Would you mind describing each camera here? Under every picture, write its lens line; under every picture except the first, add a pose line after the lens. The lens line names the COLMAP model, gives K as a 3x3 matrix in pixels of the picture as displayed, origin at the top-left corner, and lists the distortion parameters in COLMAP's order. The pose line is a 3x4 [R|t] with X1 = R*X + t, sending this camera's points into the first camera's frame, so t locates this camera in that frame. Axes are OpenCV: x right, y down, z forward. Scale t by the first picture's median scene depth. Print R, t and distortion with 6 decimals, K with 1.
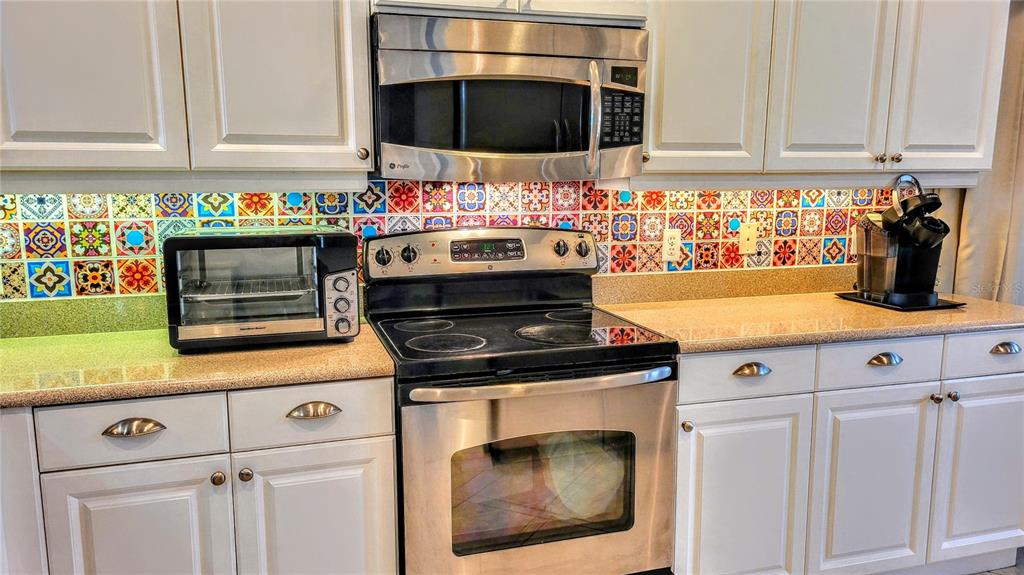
lens RADIAL K [[760.3, 0, 512.1], [0, 760.3, 300.6], [0, 0, 1]] dist [0.097068, -0.116518]
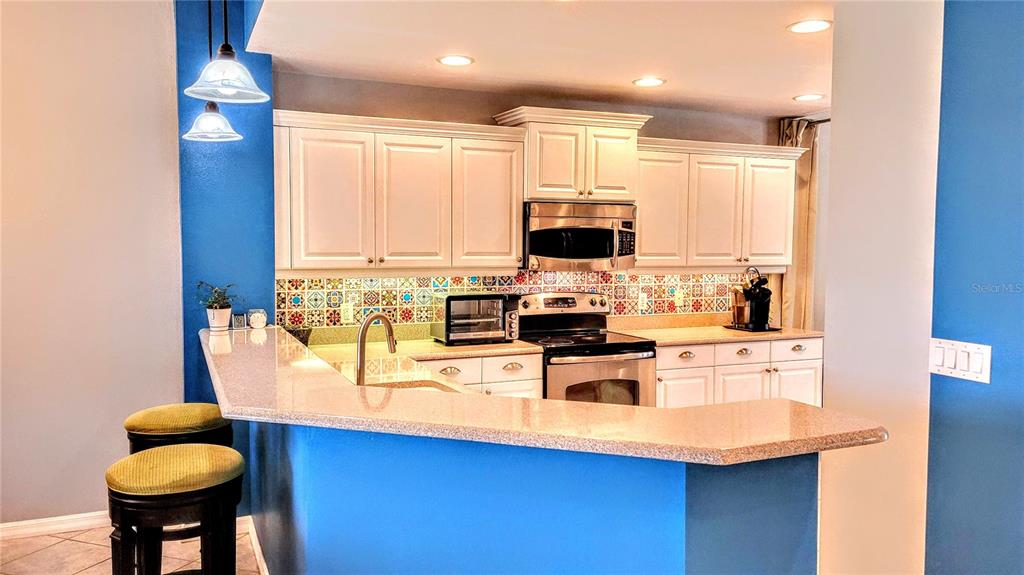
lens RADIAL K [[760.3, 0, 512.1], [0, 760.3, 300.6], [0, 0, 1]] dist [0.097068, -0.116518]
pose [[0.993139, -0.004219, 0.116861, -0.393295], [0.015802, 0.995024, -0.098370, 0.125802], [-0.115865, 0.099542, 0.988264, -1.006361]]
